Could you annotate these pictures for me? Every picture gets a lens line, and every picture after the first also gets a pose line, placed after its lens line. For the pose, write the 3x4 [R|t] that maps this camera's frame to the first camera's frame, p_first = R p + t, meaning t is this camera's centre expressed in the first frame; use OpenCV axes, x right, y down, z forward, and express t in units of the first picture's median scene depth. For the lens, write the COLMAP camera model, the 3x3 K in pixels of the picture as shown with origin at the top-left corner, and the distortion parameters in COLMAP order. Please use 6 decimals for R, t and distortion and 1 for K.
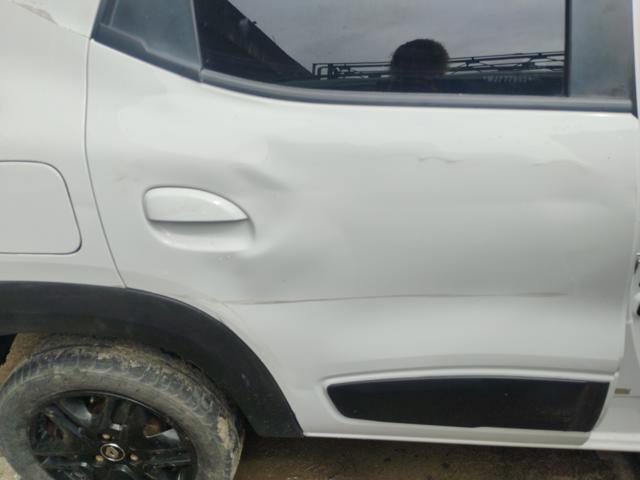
lens RADIAL K [[532.3, 0, 319.4], [0, 532.3, 236.1], [0, 0, 1]] dist [0.063530, -0.084899]
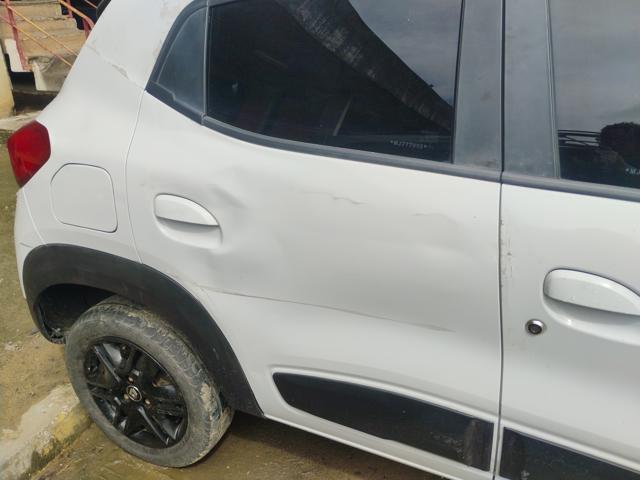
lens RADIAL K [[532.3, 0, 319.4], [0, 532.3, 236.1], [0, 0, 1]] dist [0.063530, -0.084899]
pose [[0.938943, 0.153485, -0.307943, 0.432687], [-0.178806, 0.982313, -0.055590, 0.018669], [0.293964, 0.107257, 0.949780, -0.171790]]
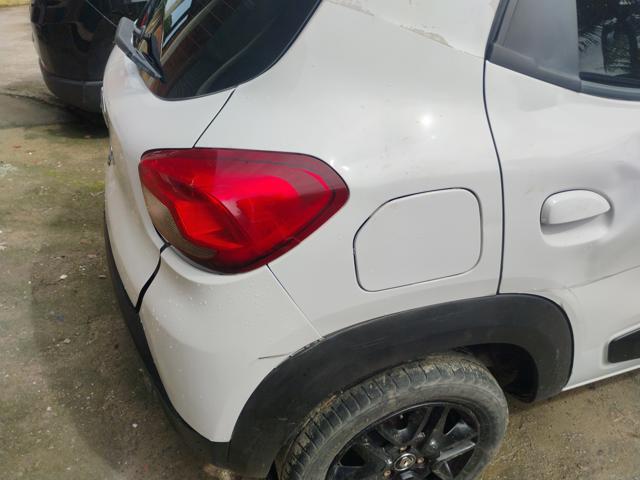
lens RADIAL K [[532.3, 0, 319.4], [0, 532.3, 236.1], [0, 0, 1]] dist [0.063530, -0.084899]
pose [[0.916649, -0.186625, 0.353449, -0.907764], [0.170946, 0.982393, 0.075376, -0.135945], [-0.361293, -0.008673, 0.932412, 0.130713]]
